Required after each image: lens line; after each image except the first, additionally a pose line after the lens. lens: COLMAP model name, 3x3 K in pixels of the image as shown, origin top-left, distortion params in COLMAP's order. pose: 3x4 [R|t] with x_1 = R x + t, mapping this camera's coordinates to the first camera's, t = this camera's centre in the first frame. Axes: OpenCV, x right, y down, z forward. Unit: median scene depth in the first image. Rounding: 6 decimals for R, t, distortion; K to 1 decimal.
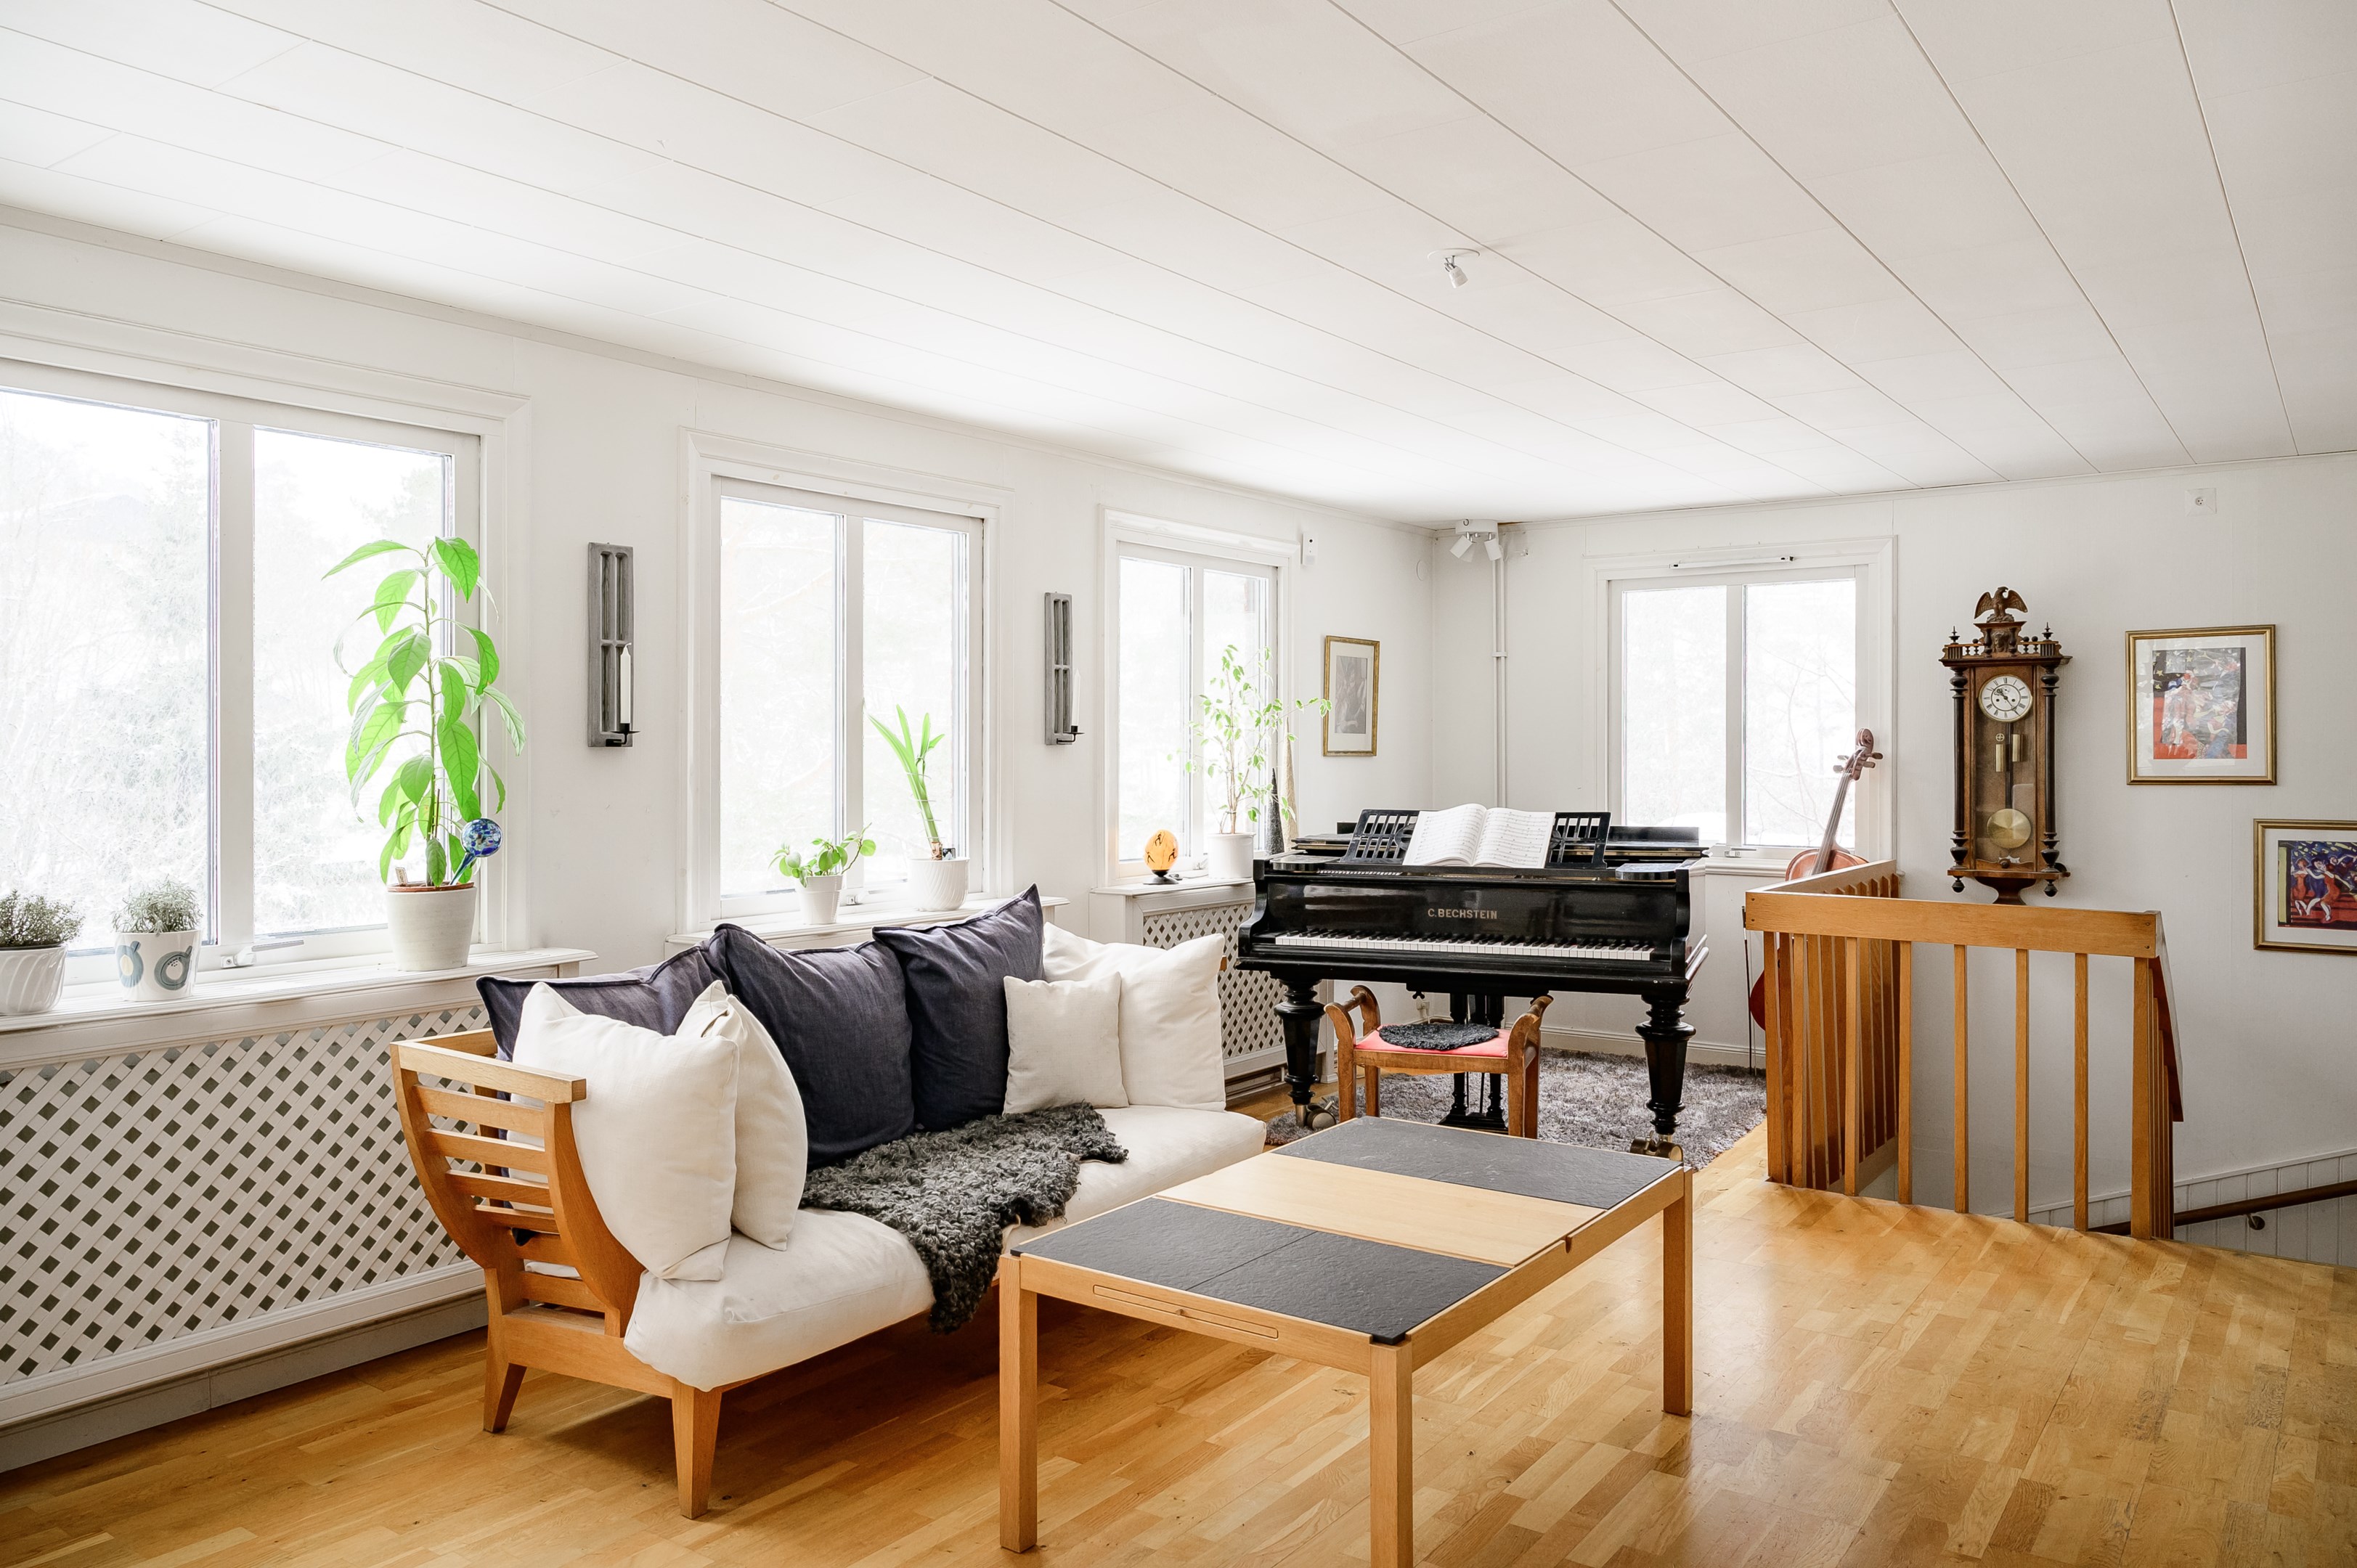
lens RADIAL K [[1693.8, 0, 1178.5], [0, 1693.8, 784.0], [0, 0, 1]] dist [-0.007203, -0.002024]
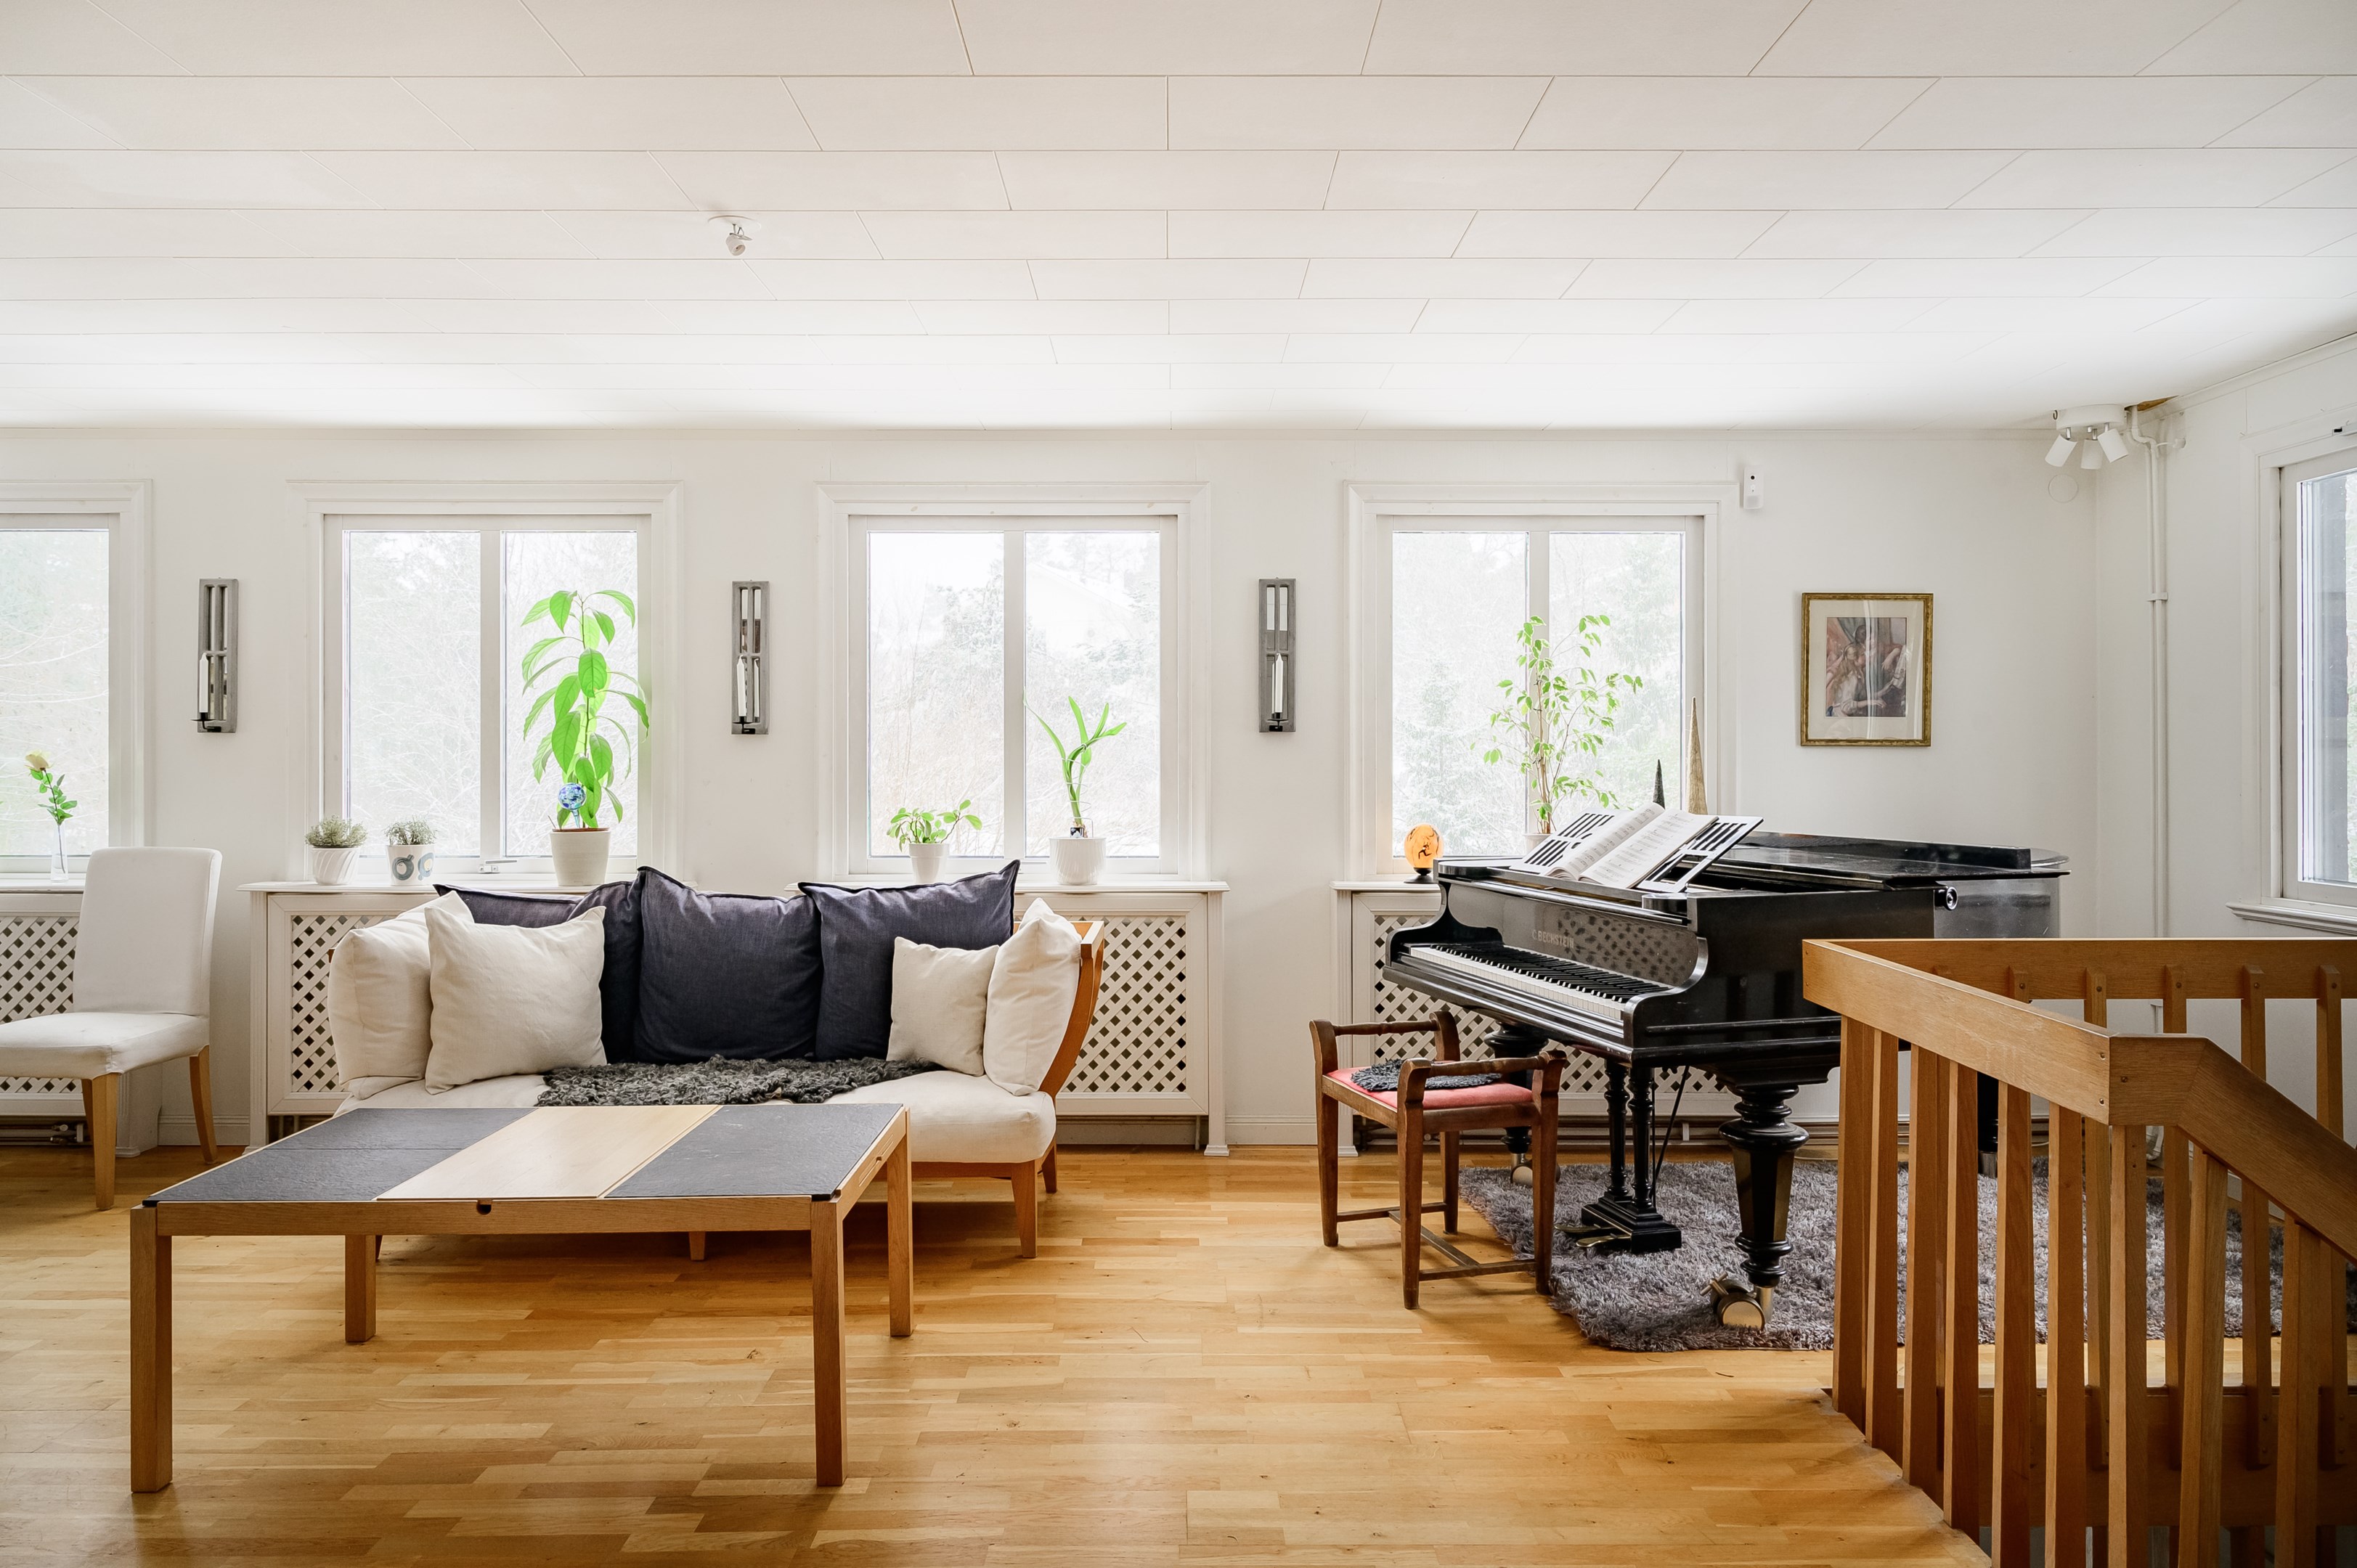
lens RADIAL K [[1600.5, 0, 1169.0], [0, 1600.5, 767.7], [0, 0, 1]] dist [-0.001258, -0.000848]
pose [[0.575757, -0.000480, -0.817621, 0.873167], [-0.018398, 0.999739, -0.013543, 0.015131], [0.817414, 0.022840, 0.575598, 0.551115]]
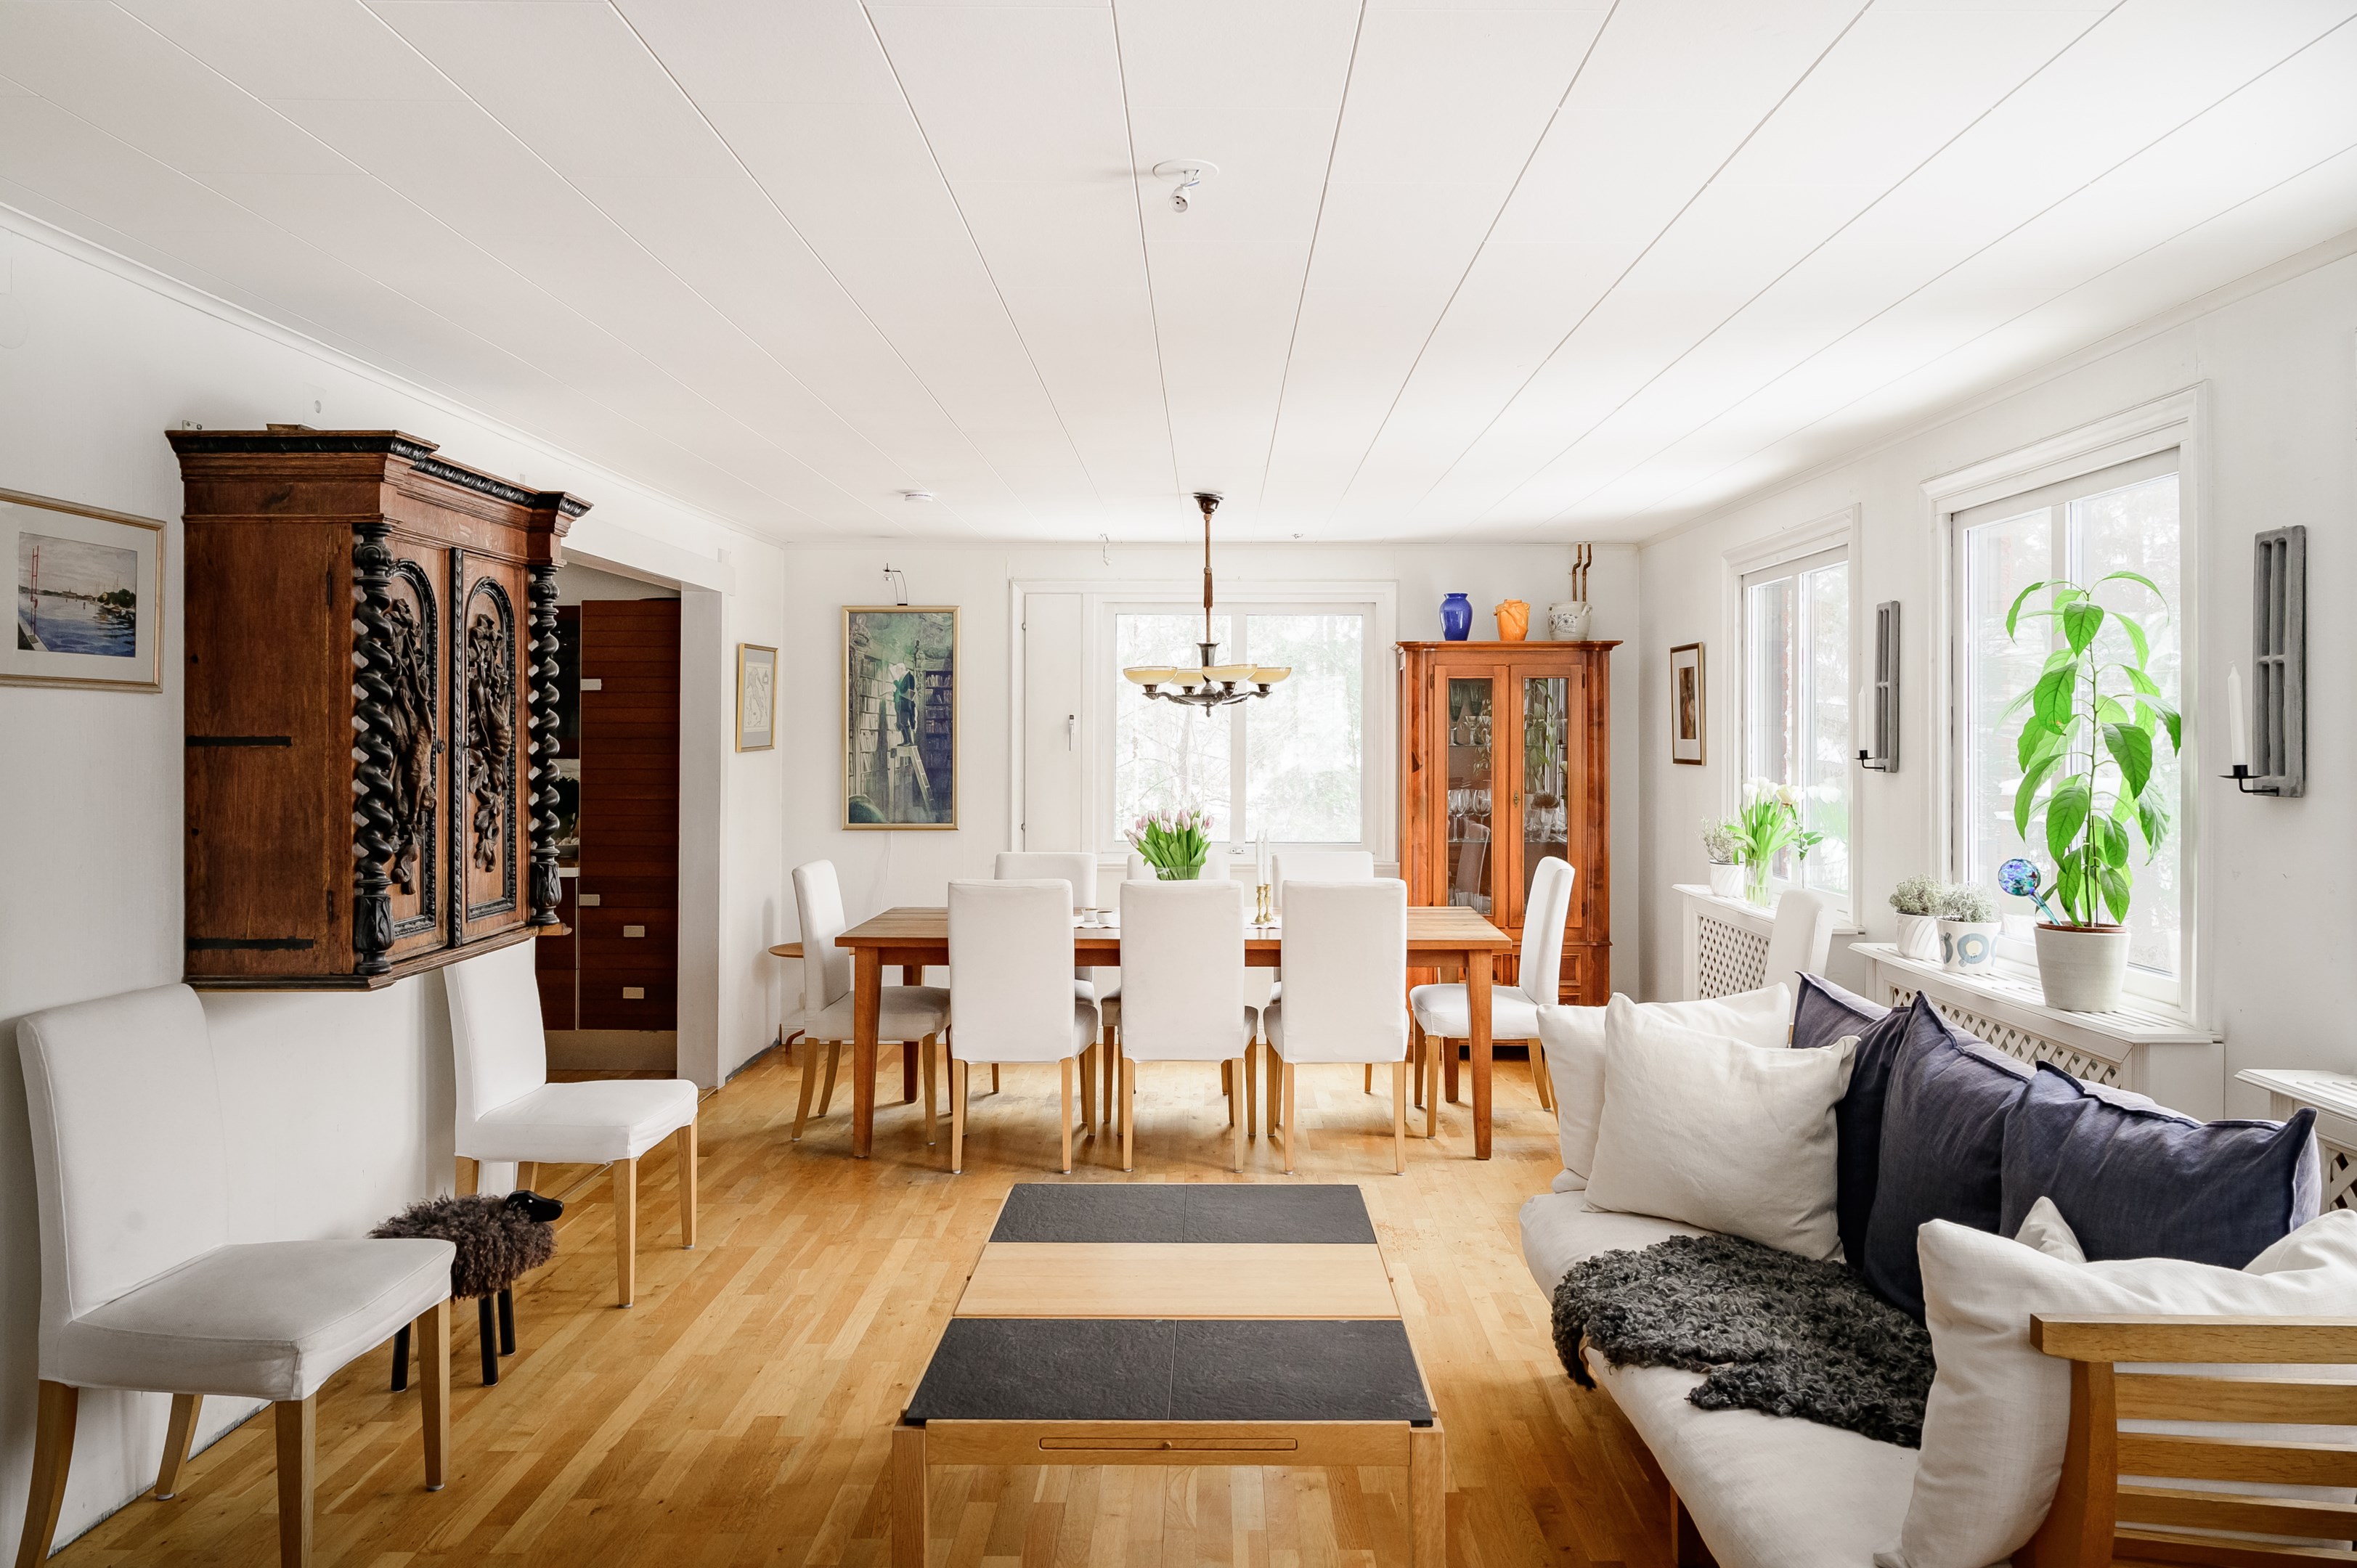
lens RADIAL K [[1590.6, 0, 1212.8], [0, 1590.6, 747.5], [0, 0, 1]] dist [0.000444, 0.000386]
pose [[-0.810494, -0.006295, -0.585714, 0.469901], [-0.025753, 0.999358, 0.024895, -0.049392], [0.585181, 0.035261, -0.810136, 1.299690]]
